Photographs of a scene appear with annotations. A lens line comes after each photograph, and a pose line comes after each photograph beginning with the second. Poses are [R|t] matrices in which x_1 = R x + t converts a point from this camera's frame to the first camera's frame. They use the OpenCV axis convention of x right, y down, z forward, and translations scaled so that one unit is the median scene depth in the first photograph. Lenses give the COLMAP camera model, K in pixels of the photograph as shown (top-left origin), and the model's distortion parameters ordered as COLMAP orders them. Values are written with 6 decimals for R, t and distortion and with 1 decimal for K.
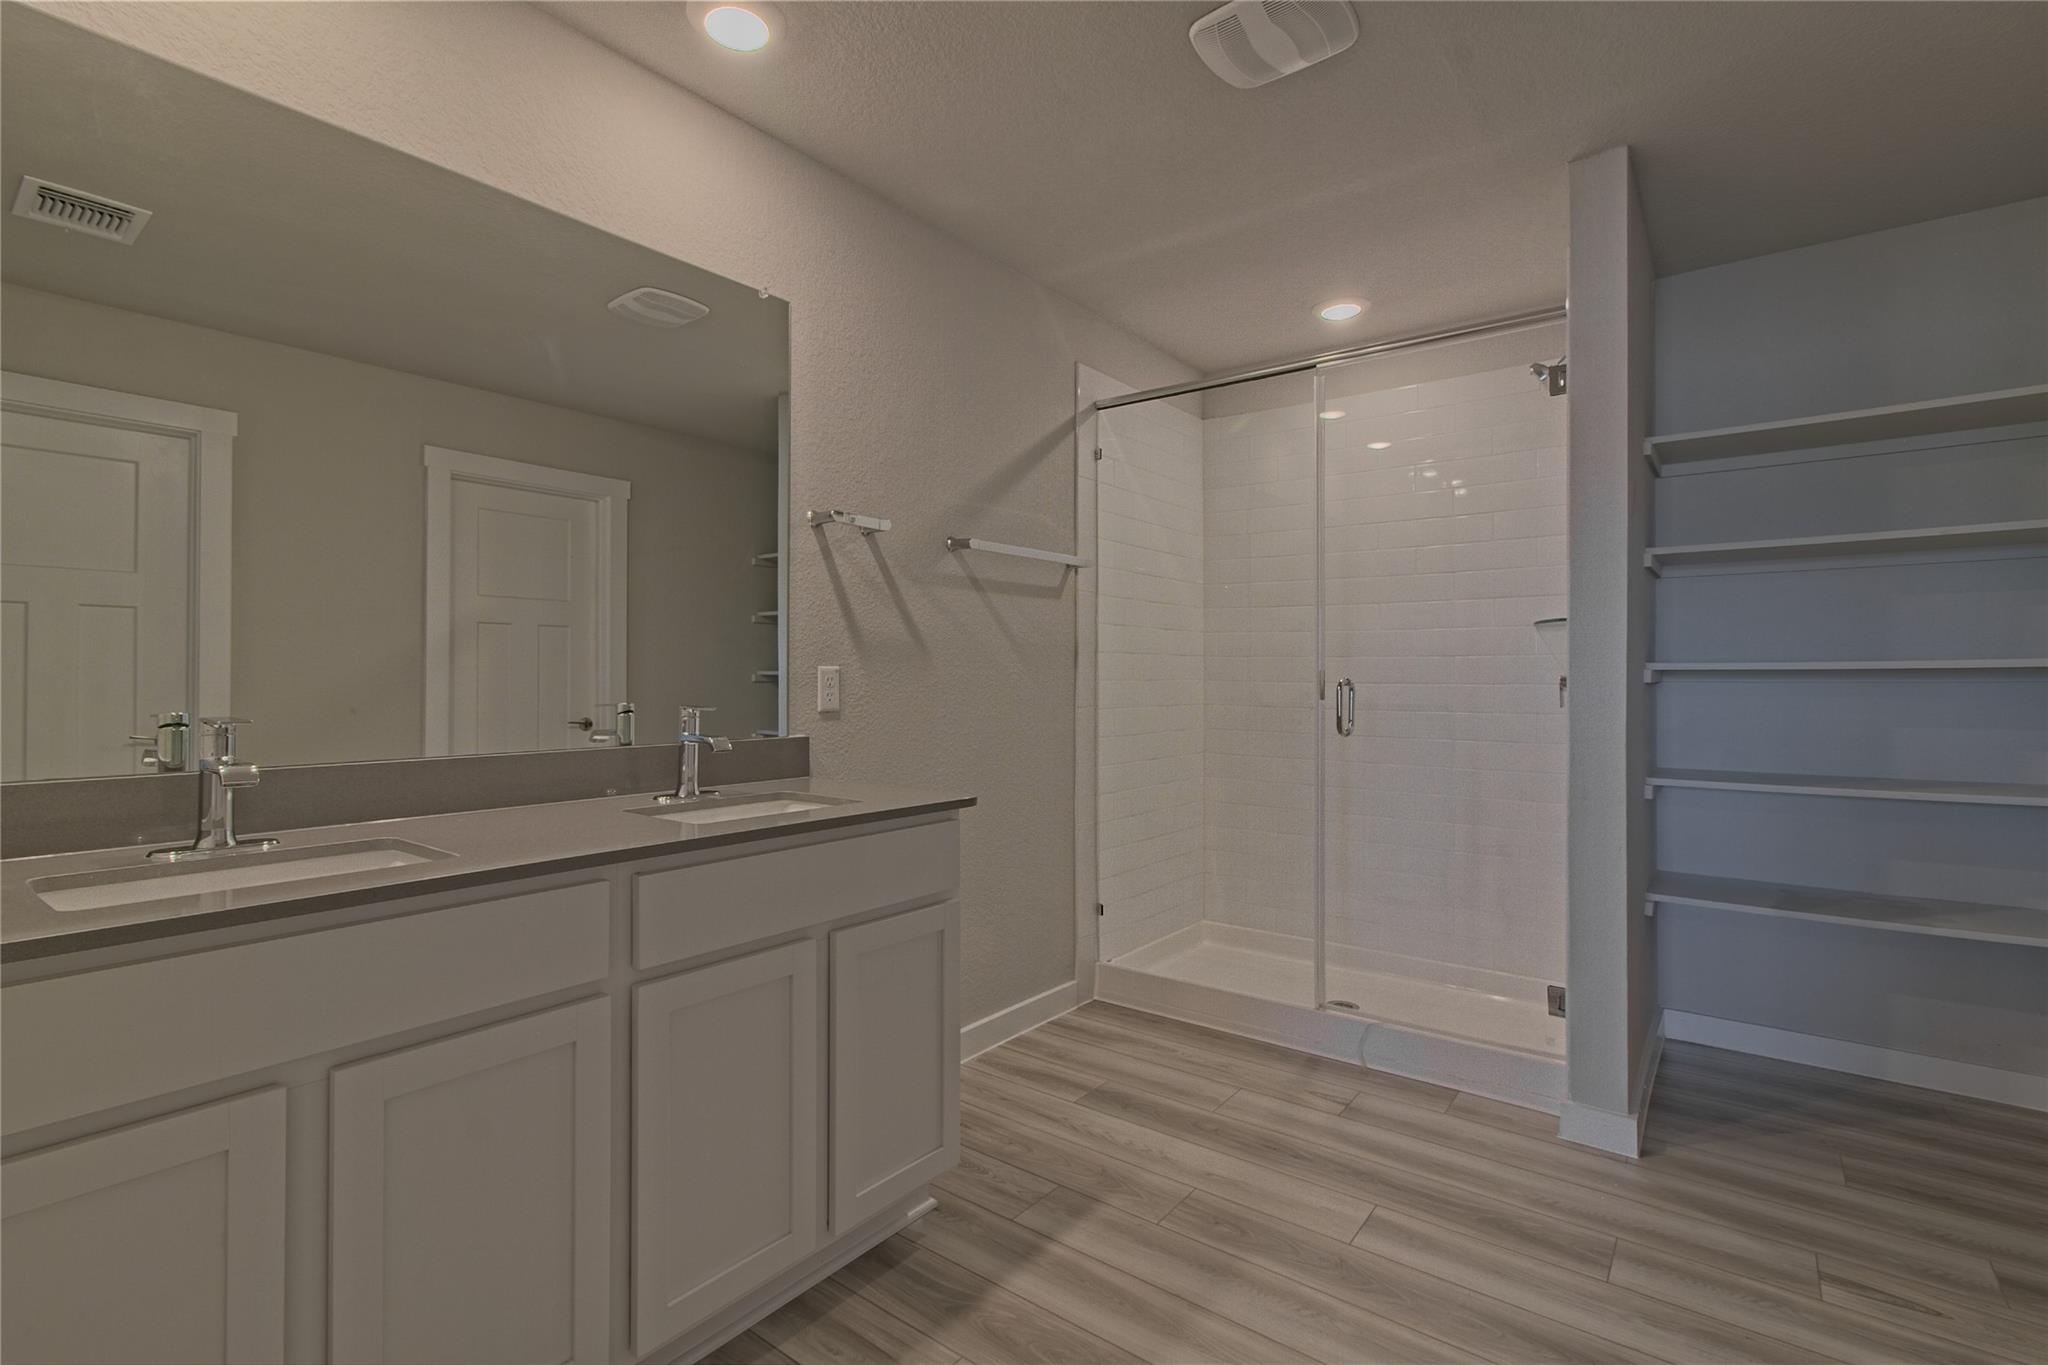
lens RADIAL K [[932.8, 0, 1013.9], [0, 932.8, 668.6], [0, 0, 1]] dist [-0.003250, 0.000689]
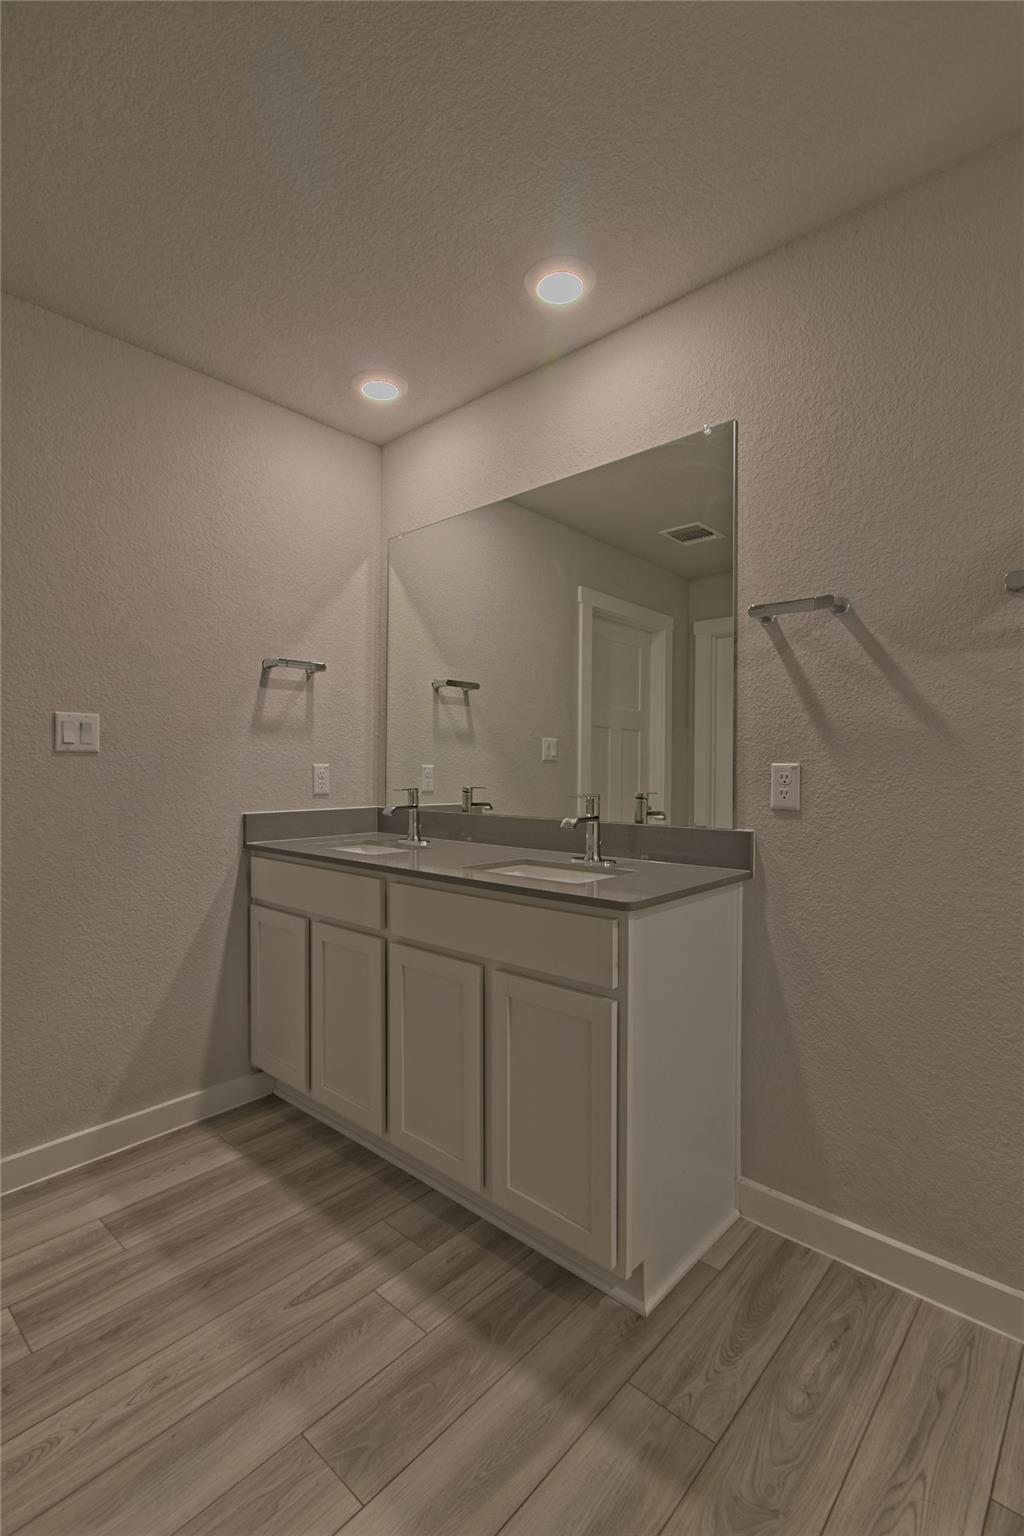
lens RADIAL K [[699.6, 0, 516.6], [0, 699.6, 777.5], [0, 0, 1]] dist [-0.003250, 0.000689]
pose [[-0.070505, -0.001327, -0.997511, 0.637622], [0.001411, 0.999998, -0.001430, 0.015070], [0.997510, -0.001508, -0.070503, 0.896200]]
